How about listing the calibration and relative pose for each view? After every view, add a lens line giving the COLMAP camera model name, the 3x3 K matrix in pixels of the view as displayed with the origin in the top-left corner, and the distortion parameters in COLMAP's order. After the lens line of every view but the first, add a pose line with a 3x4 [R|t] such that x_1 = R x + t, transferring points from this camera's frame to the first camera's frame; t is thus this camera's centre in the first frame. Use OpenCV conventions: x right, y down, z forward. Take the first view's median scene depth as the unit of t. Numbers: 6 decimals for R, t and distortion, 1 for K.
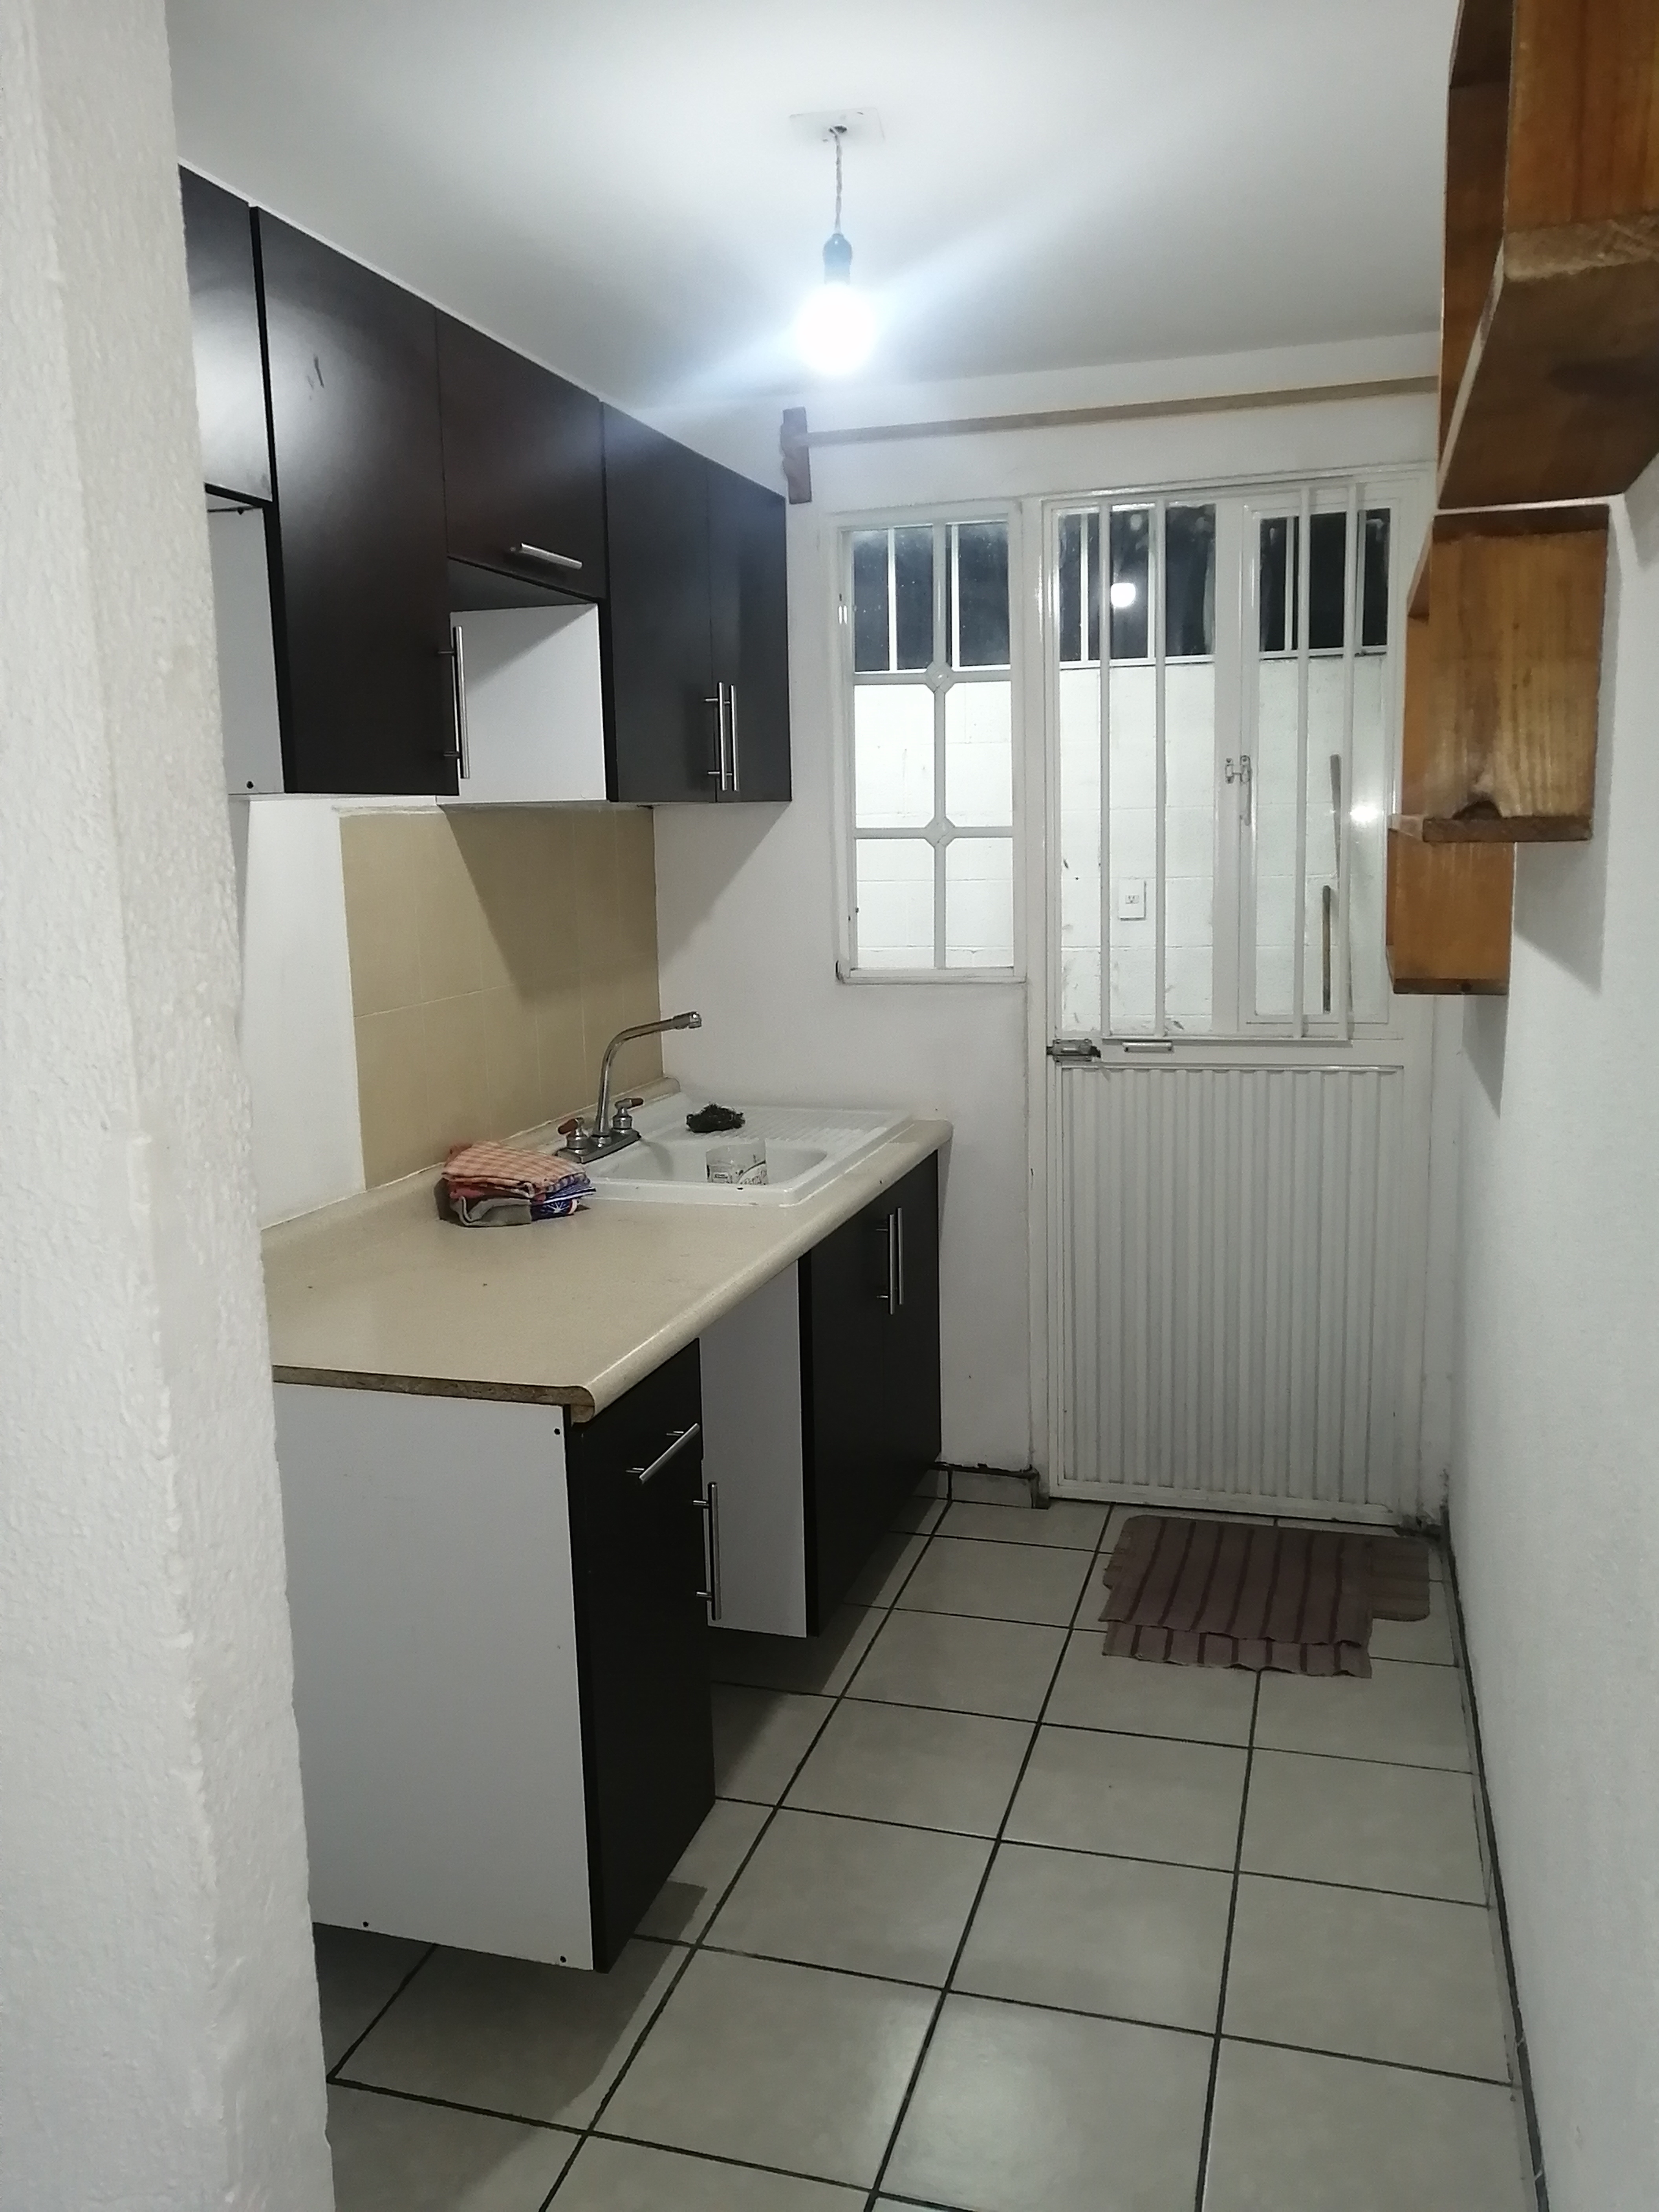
lens RADIAL K [[1733.7, 0, 829.5], [0, 1733.7, 1106.0], [0, 0, 1]] dist [0.000888, -0.002015]
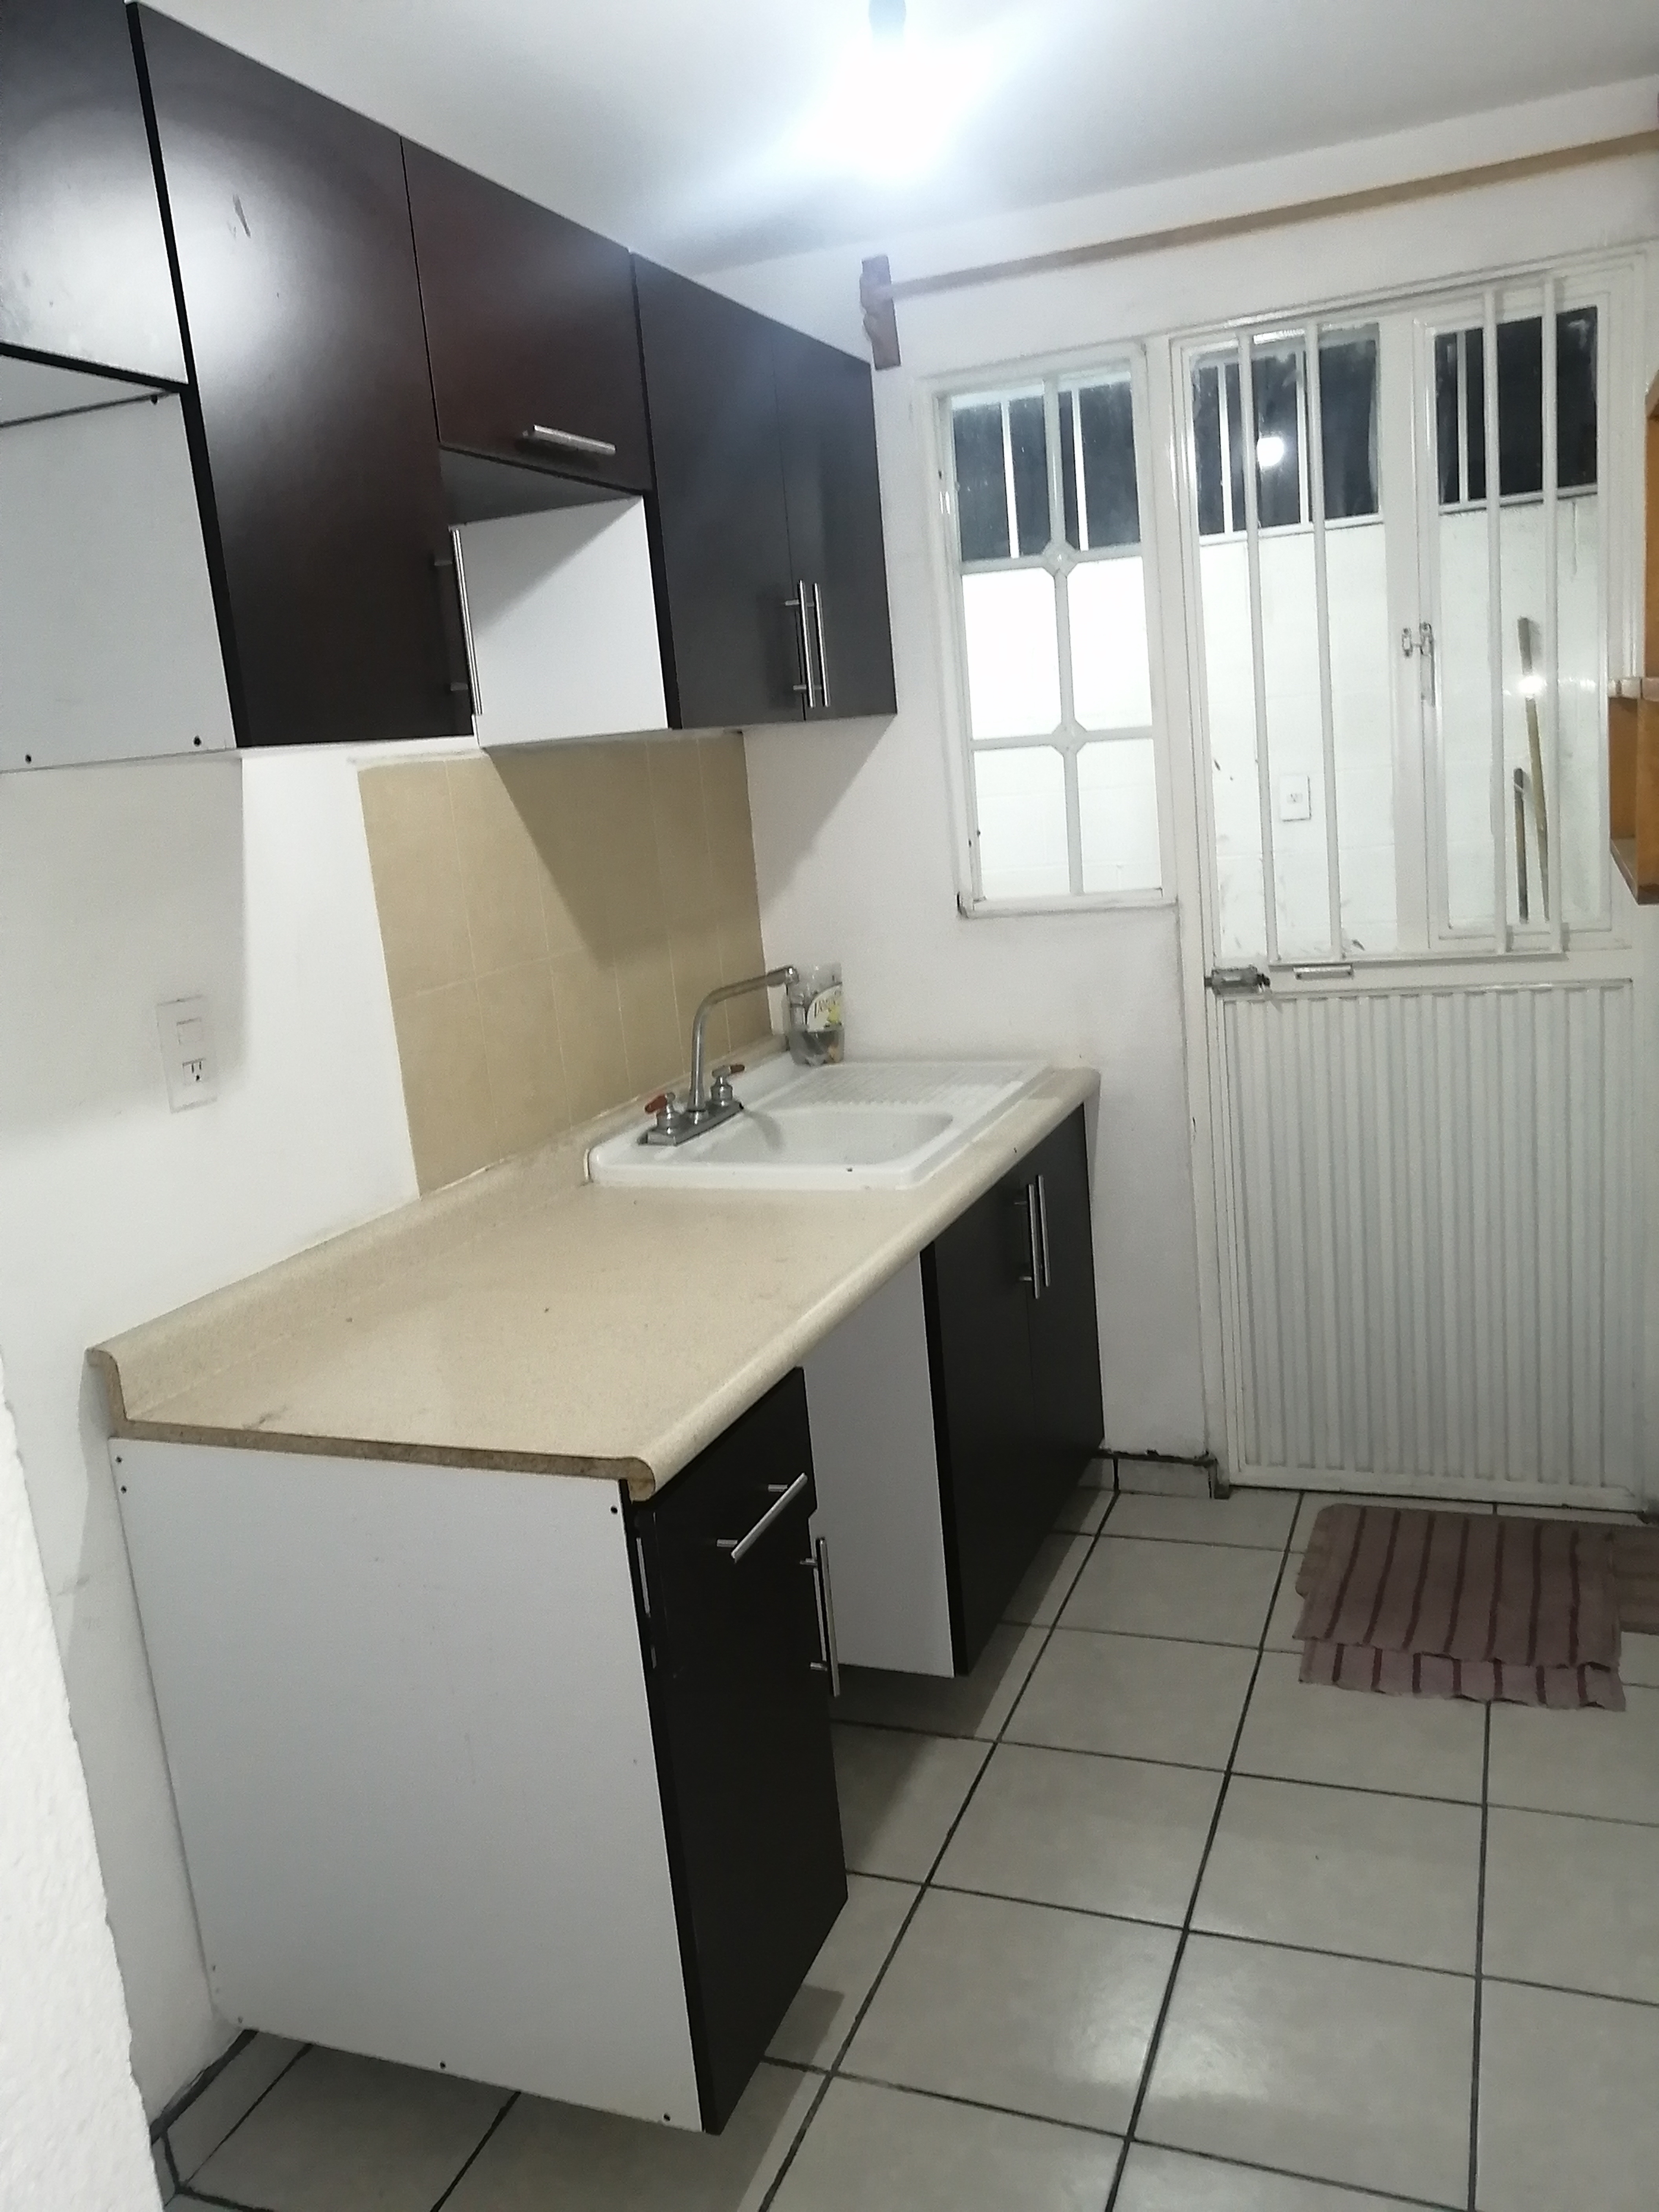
lens RADIAL K [[1755.2, 0, 829.5], [0, 1755.2, 1106.0], [0, 0, 1]] dist [-0.032877, 0.088248]
pose [[0.994518, -0.049392, -0.092167, 0.017566], [0.053503, 0.997655, 0.042674, -0.019159], [0.089843, -0.047372, 0.994829, 0.115257]]
